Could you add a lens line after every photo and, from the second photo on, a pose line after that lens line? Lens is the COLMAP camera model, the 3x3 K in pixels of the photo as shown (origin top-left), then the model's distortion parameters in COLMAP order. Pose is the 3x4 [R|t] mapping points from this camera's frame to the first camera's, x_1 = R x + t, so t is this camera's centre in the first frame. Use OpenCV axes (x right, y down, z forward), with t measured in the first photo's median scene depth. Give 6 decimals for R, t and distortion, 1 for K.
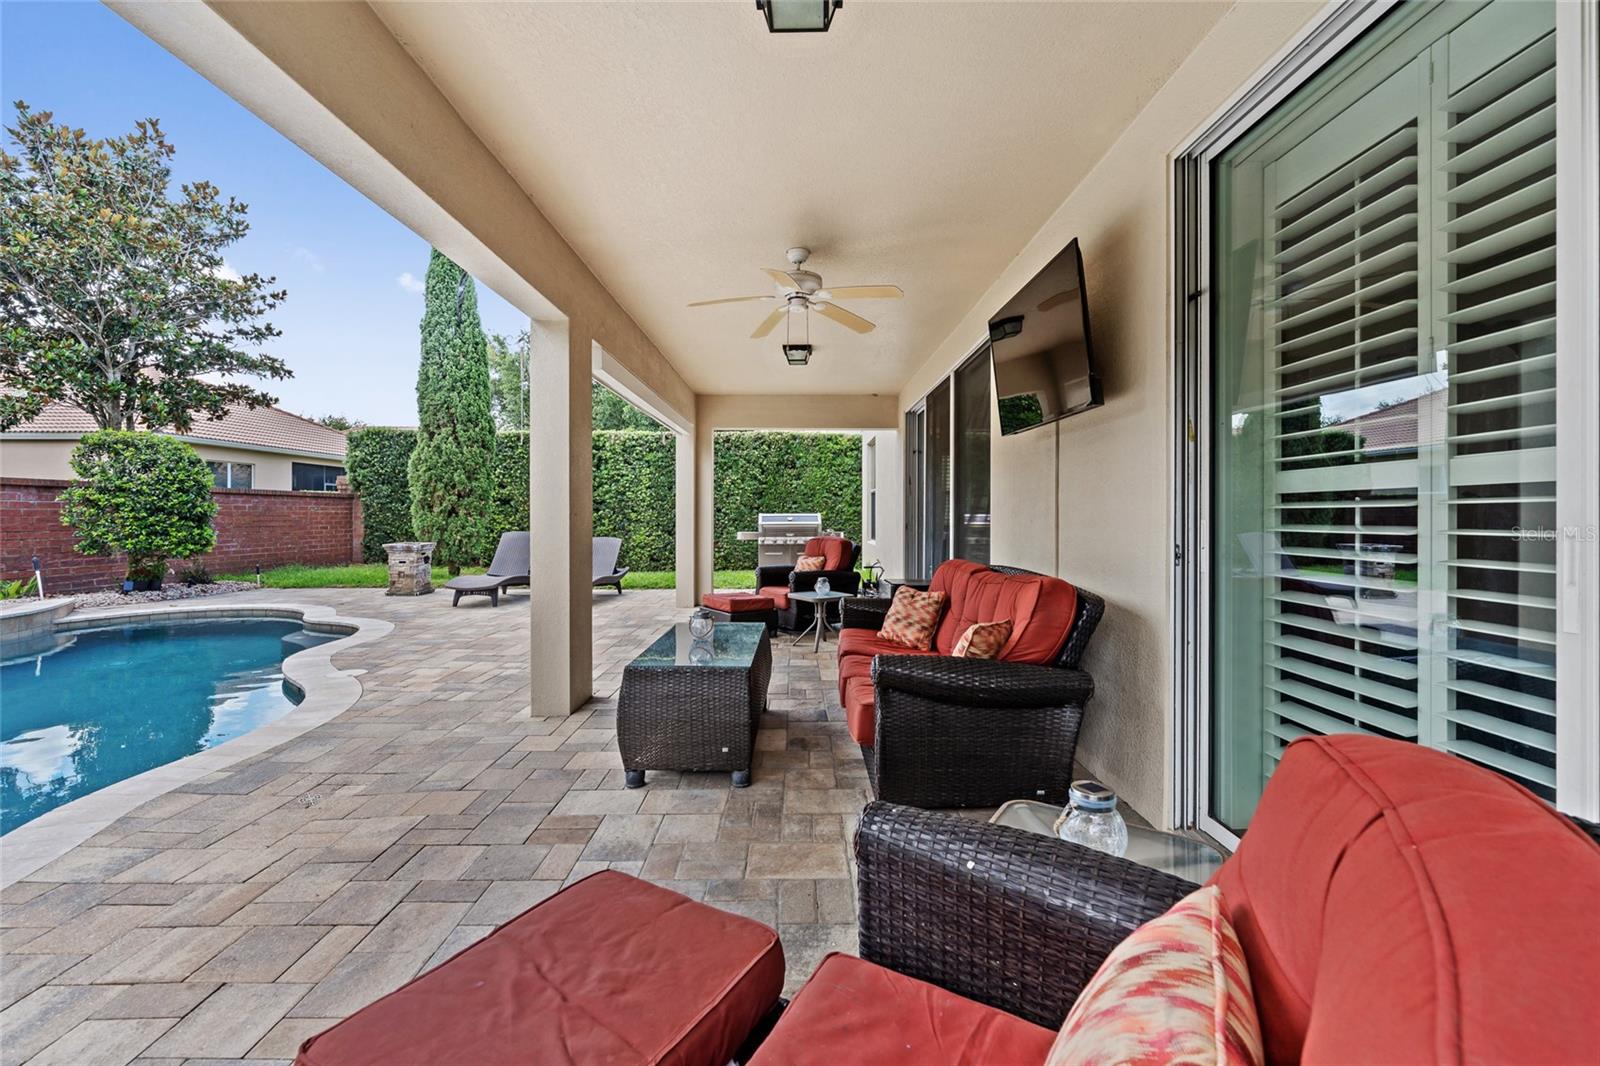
lens RADIAL K [[655.7, 0, 798.7], [0, 655.7, 514.9], [0, 0, 1]] dist [-0.000706, 0.000069]
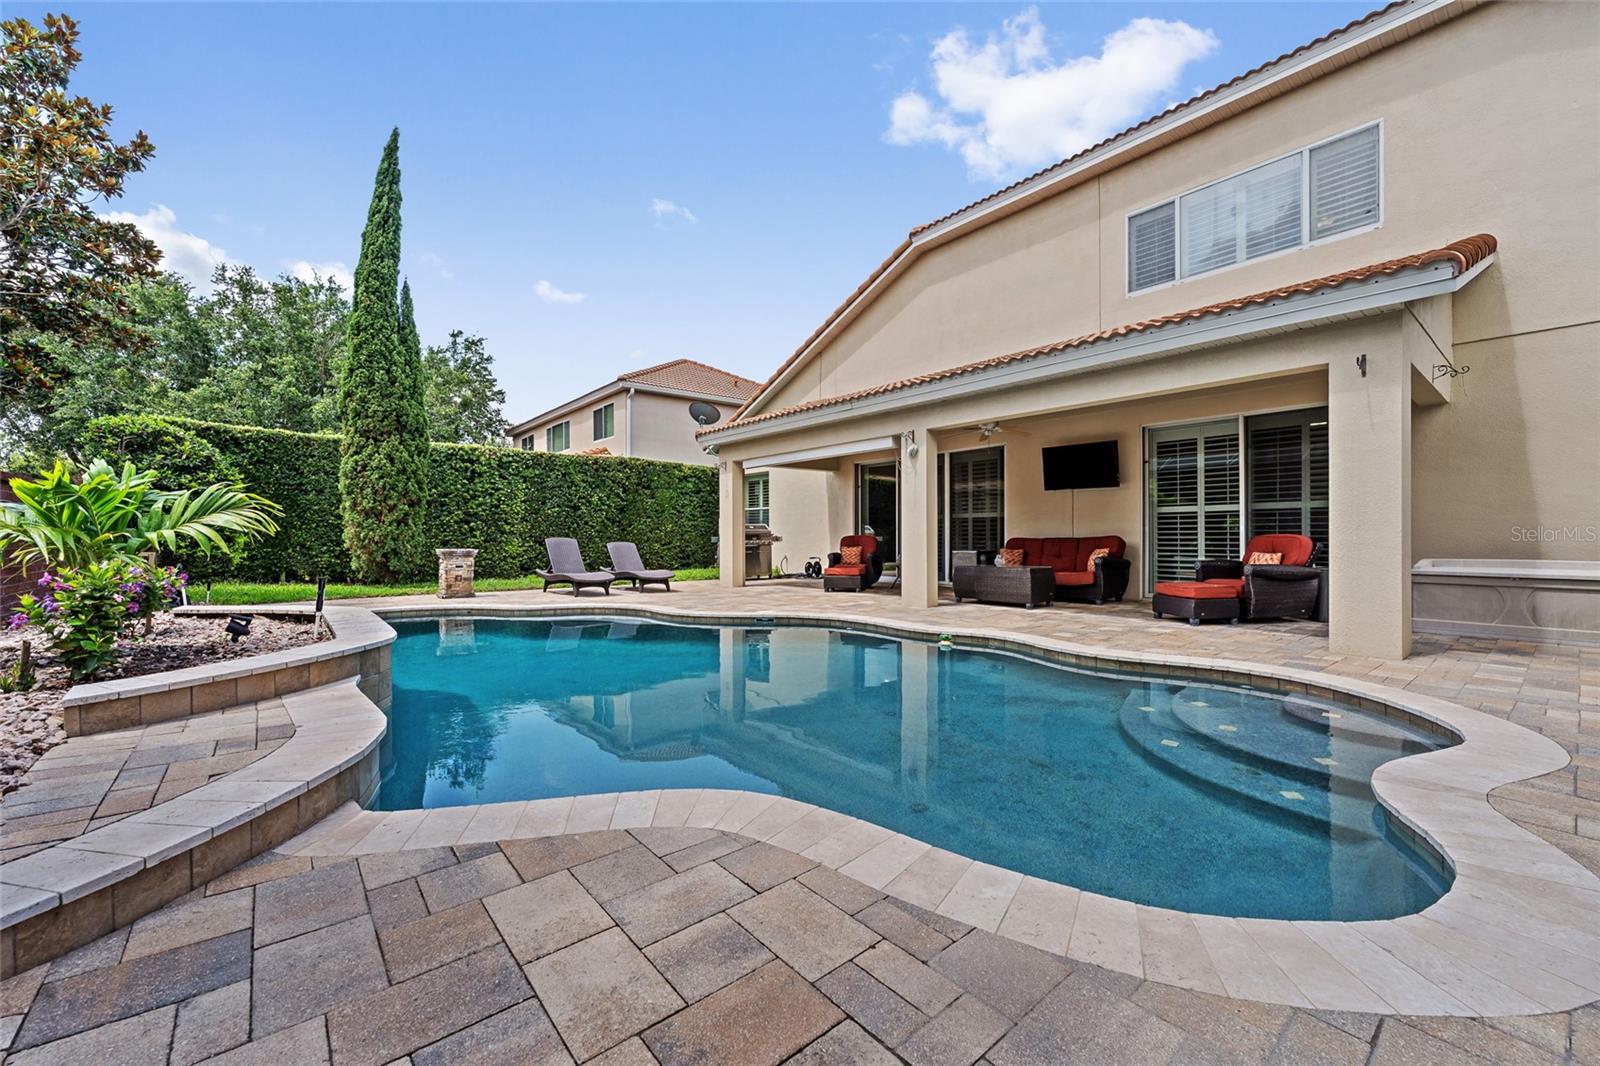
lens RADIAL K [[641.6, 0, 805.5], [0, 641.6, 533.6], [0, 0, 1]] dist [-0.002052, -0.000103]
pose [[0.769767, -0.002170, 0.638321, -0.675627], [0.003486, 0.999994, -0.000804, 0.016605], [-0.638315, 0.002844, 0.769770, -0.130058]]
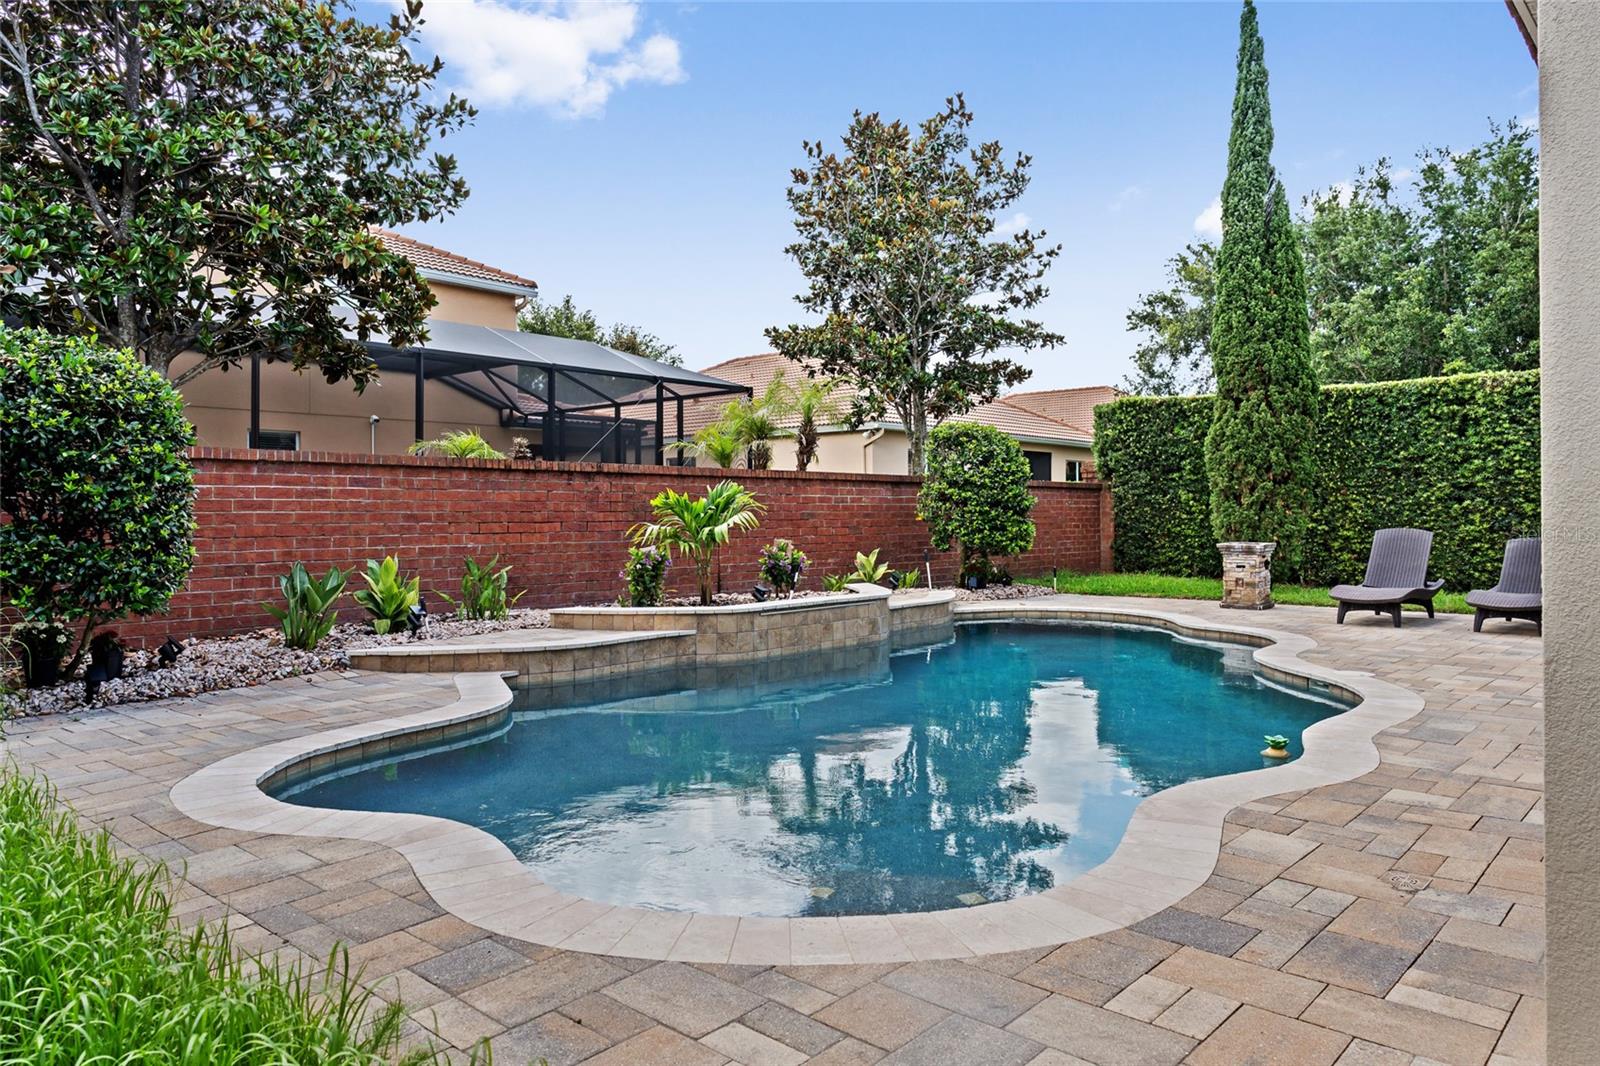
lens RADIAL K [[1092.2, 0, 800.5], [0, 1092.2, 498.7], [0, 0, 1]] dist [-0.020614, 0.003915]
pose [[0.738426, -0.015713, -0.674152, -0.088466], [0.005857, 0.999840, -0.016890, 0.007441], [0.674310, 0.008523, 0.738400, -0.261032]]
